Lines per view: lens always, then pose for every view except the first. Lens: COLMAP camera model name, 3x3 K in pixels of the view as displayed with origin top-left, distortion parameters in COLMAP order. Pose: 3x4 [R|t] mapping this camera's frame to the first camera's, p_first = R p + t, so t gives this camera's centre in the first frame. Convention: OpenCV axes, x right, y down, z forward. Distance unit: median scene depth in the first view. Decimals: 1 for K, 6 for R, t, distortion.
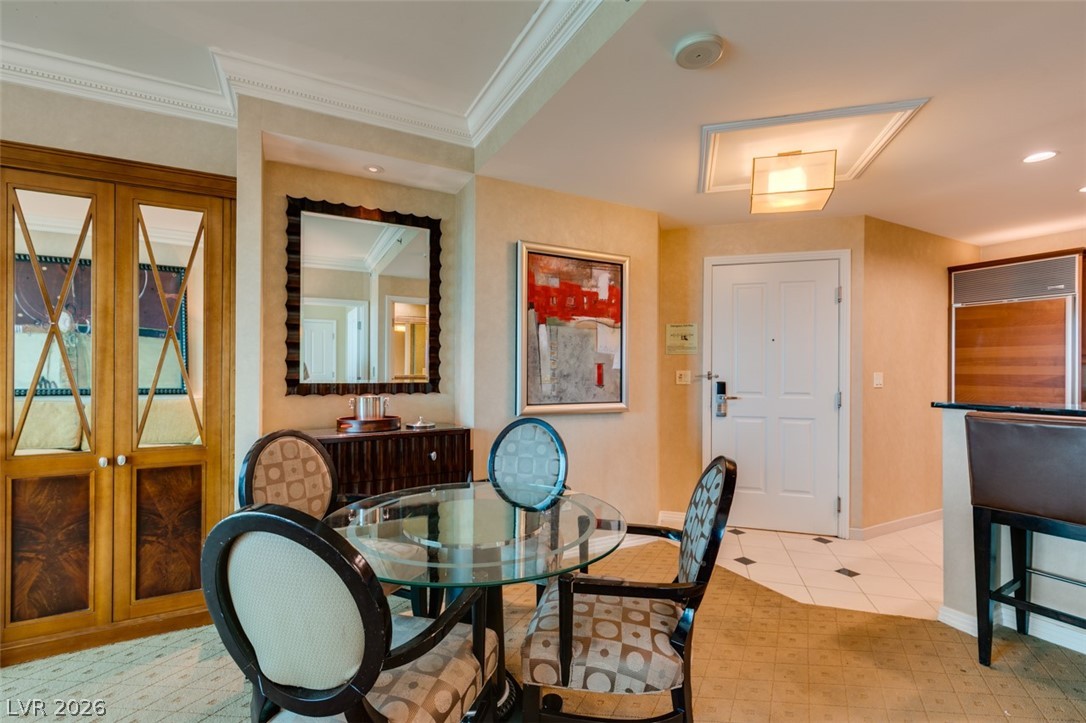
lens RADIAL K [[485.6, 0, 540.8], [0, 485.6, 367.0], [0, 0, 1]] dist [0.004366, -0.002209]
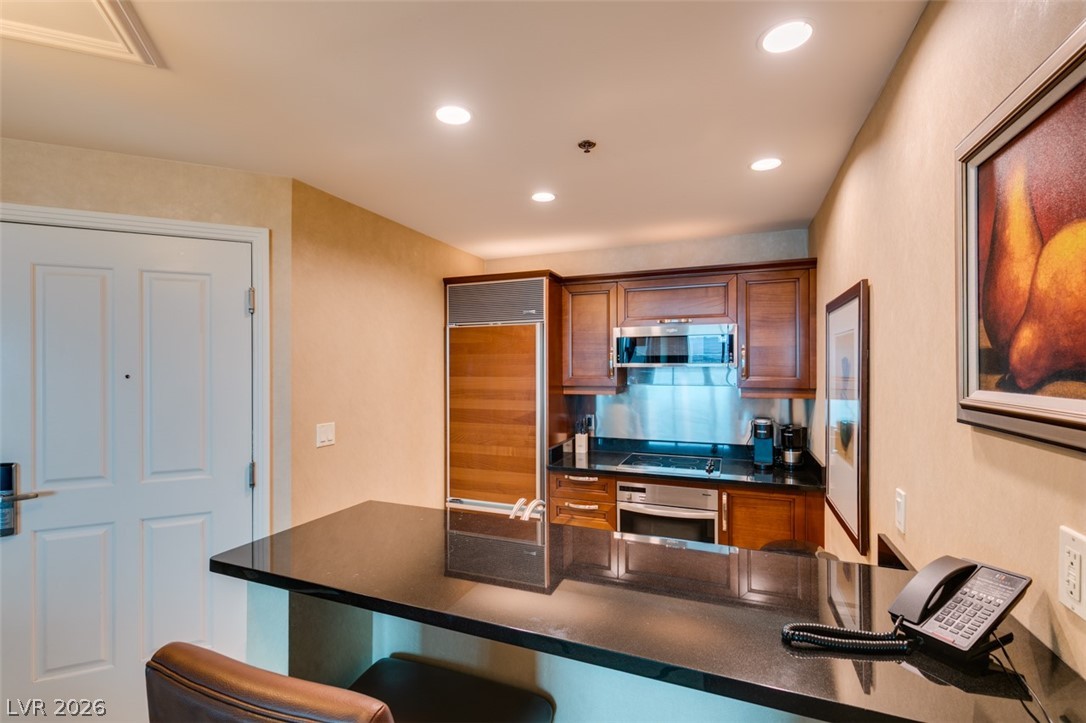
lens RADIAL K [[485.6, 0, 541.2], [0, 485.6, 364.2], [0, 0, 1]] dist [0.004366, -0.002209]
pose [[0.766058, -0.006746, 0.642737, 0.496442], [0.006588, 0.999975, 0.002644, -0.069266], [-0.642738, 0.002209, 0.766083, 0.302523]]
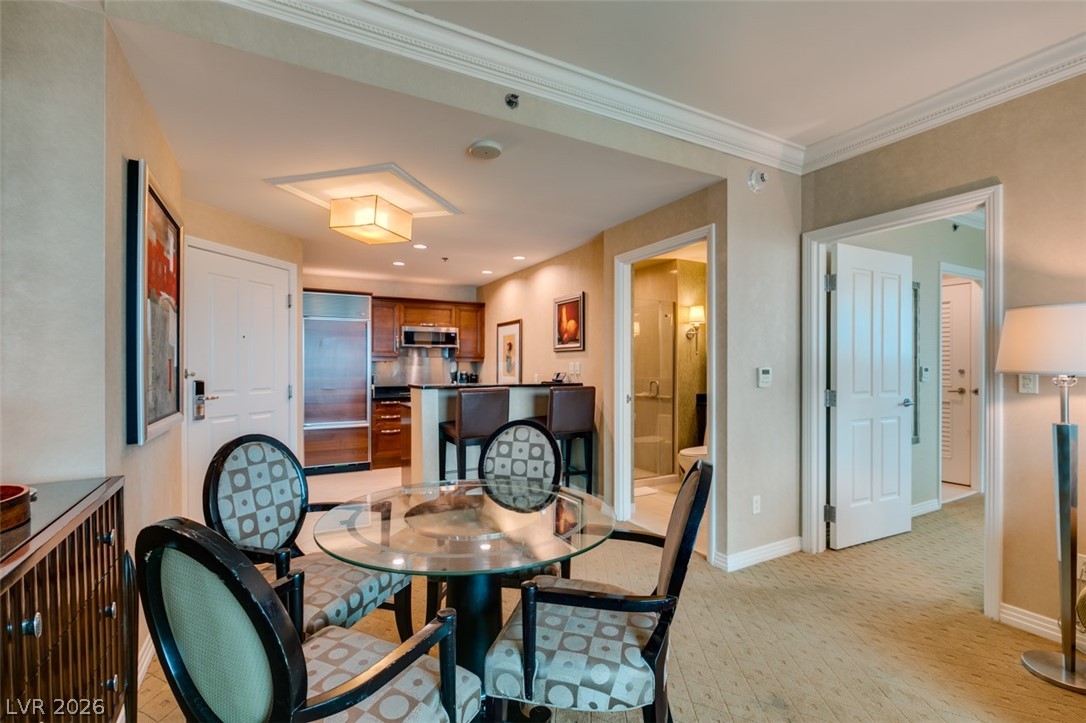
lens RADIAL K [[485.6, 0, 544.3], [0, 485.6, 368.2], [0, 0, 1]] dist [0.004366, -0.002209]
pose [[-0.009635, -0.010284, 0.999901, -0.544744], [-0.003017, 0.999943, 0.010255, -0.003055], [-0.999949, -0.002917, -0.009665, 0.400430]]
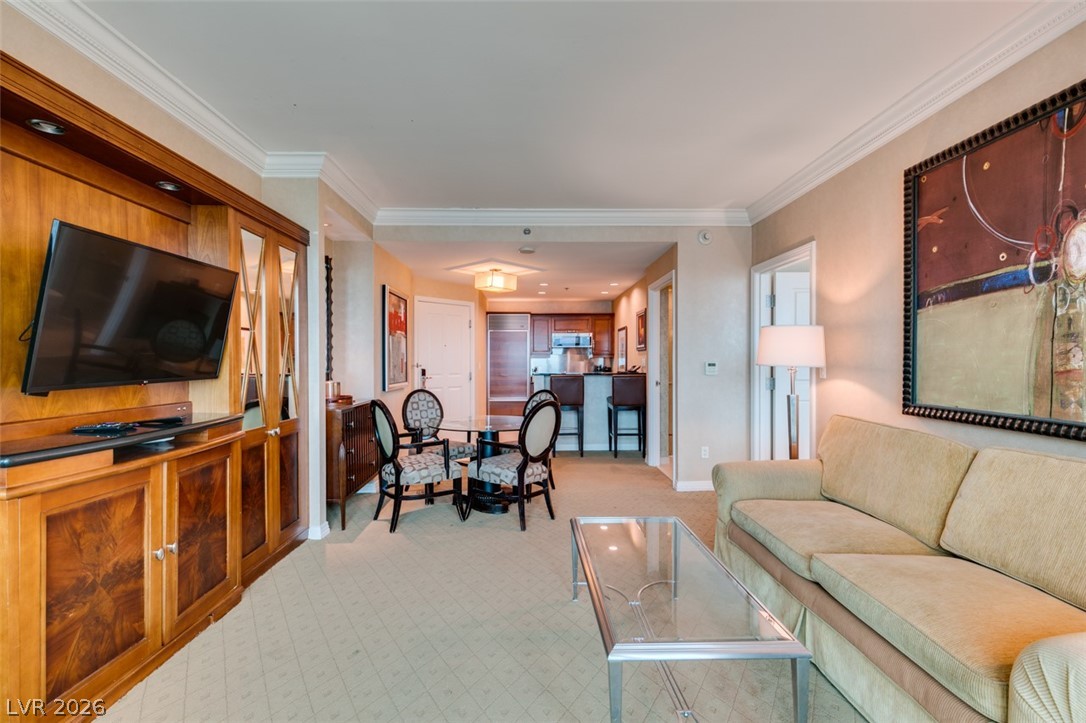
lens RADIAL K [[485.6, 0, 540.7], [0, 485.6, 362.7], [0, 0, 1]] dist [0.004366, -0.002209]
pose [[0.453691, -0.009919, 0.891104, -1.036163], [0.002264, 0.999948, 0.009978, -0.008077], [-0.891156, -0.002510, 0.453690, -0.170983]]
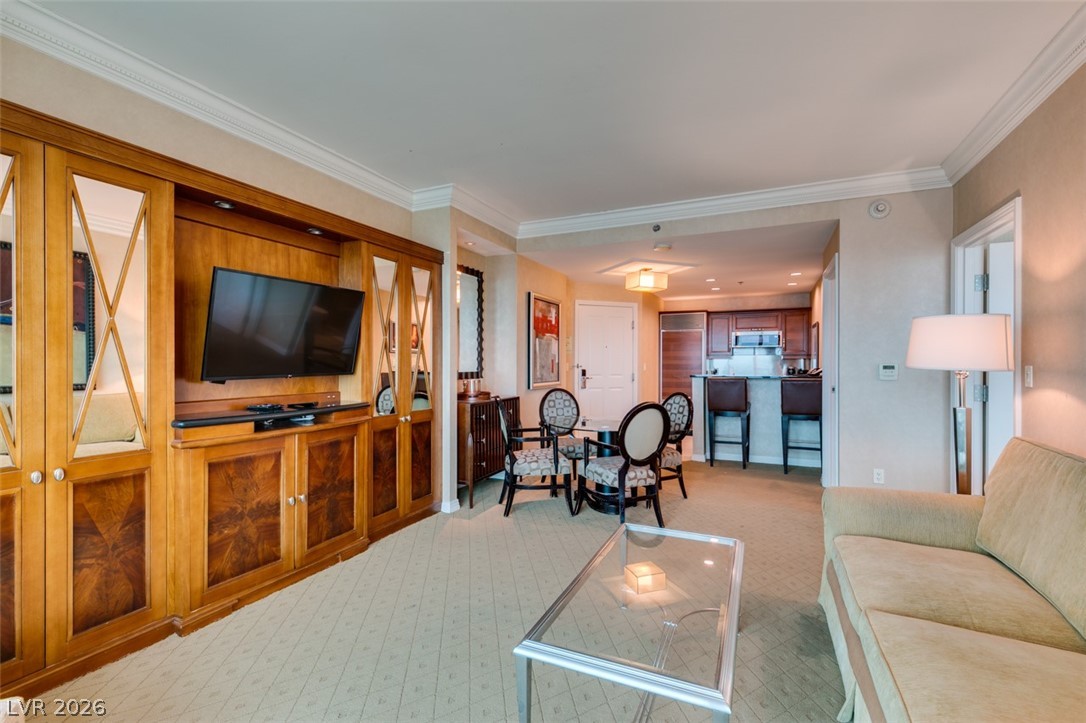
lens RADIAL K [[485.6, 0, 539.0], [0, 485.6, 361.6], [0, 0, 1]] dist [0.004366, -0.002209]
pose [[0.798465, -0.003951, 0.602028, -0.896362], [0.001945, 0.999990, 0.003983, -0.006489], [-0.602038, -0.002010, 0.798465, -0.365017]]
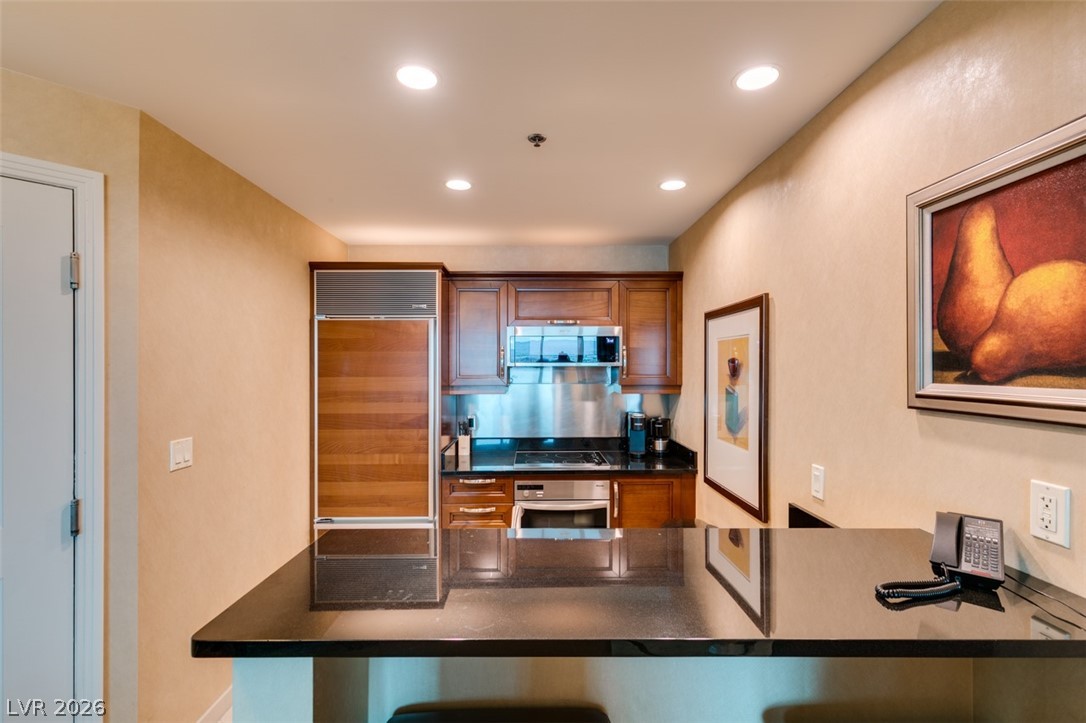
lens RADIAL K [[485.6, 0, 542.1], [0, 485.6, 364.6], [0, 0, 1]] dist [0.004366, -0.002209]
pose [[0.456672, -0.006669, 0.889610, 0.416803], [0.002141, 0.999977, 0.006398, -0.069122], [-0.889632, -0.001017, 0.456676, 0.434361]]
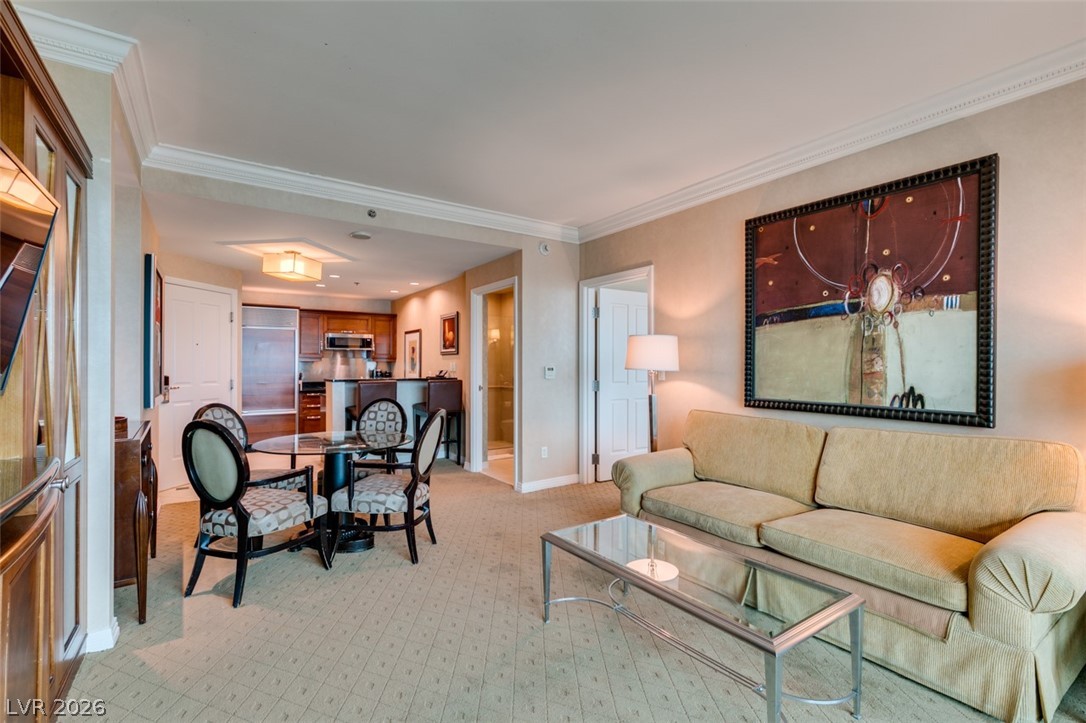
lens RADIAL K [[485.6, 0, 543.0], [0, 485.6, 364.2], [0, 0, 1]] dist [0.004366, -0.002209]
pose [[-0.110812, -0.003983, 0.993833, -1.040570], [-0.003809, 0.999986, 0.003583, -0.007392], [-0.993834, -0.003389, -0.110826, 0.176317]]
